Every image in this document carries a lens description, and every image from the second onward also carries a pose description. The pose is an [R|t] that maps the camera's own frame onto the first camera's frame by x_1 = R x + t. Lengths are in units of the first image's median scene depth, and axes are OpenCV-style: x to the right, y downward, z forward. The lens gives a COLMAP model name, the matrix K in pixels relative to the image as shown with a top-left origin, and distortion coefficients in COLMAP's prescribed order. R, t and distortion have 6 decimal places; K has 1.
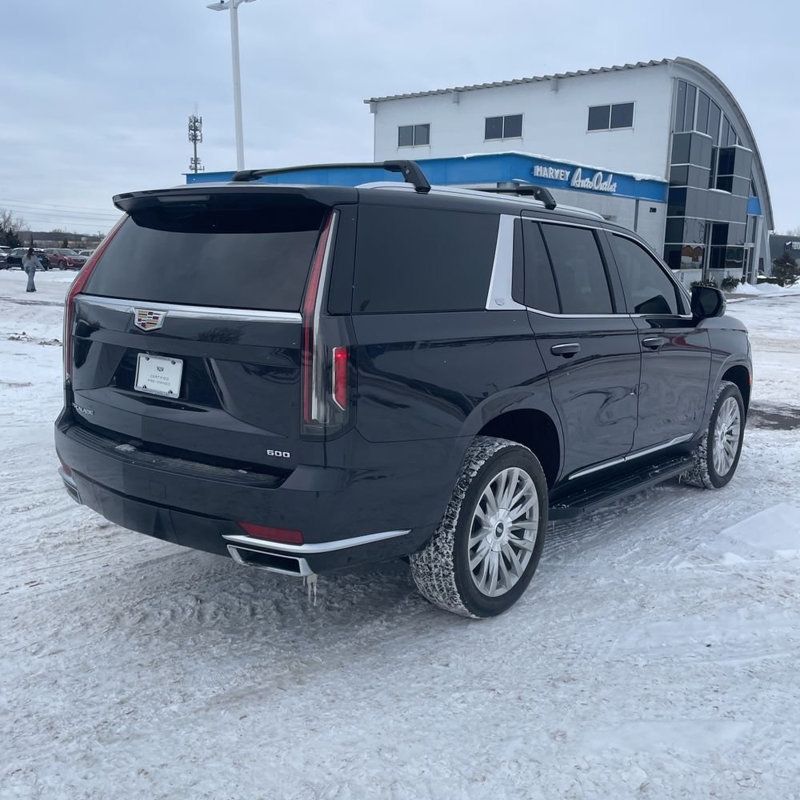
lens RADIAL K [[824.3, 0, 402.9], [0, 824.3, 399.0], [0, 0, 1]] dist [0.003271, 0.000000]
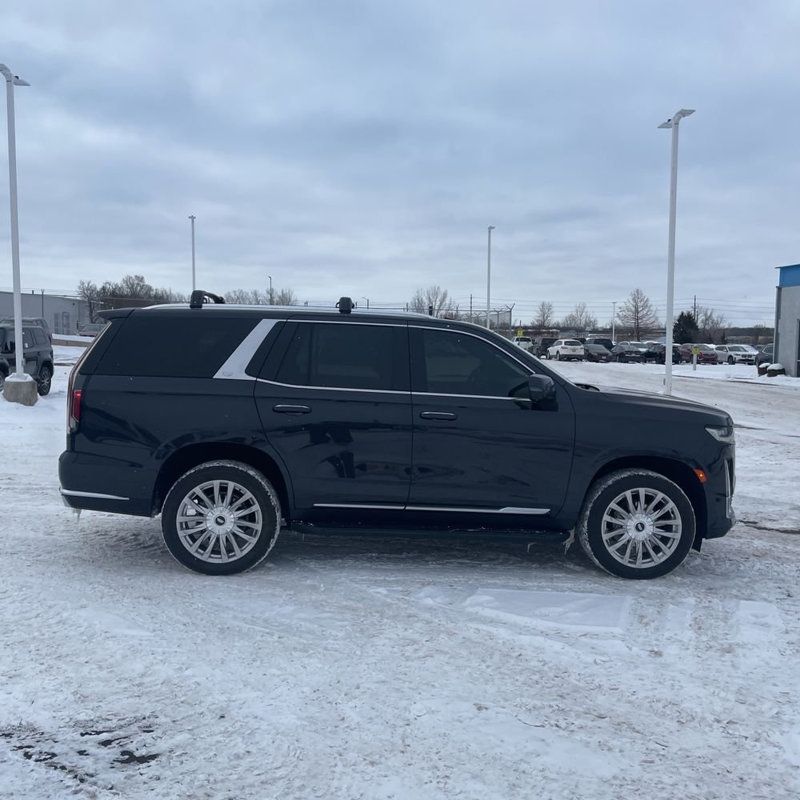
lens RADIAL K [[824.3, 0, 399.2], [0, 824.3, 398.6], [0, 0, 1]] dist [0.003271, 0.000000]
pose [[0.699567, 0.048583, -0.712914, 1.435526], [-0.129673, 0.989752, -0.059797, -0.017676], [0.702703, 0.134278, 0.698698, 0.127230]]
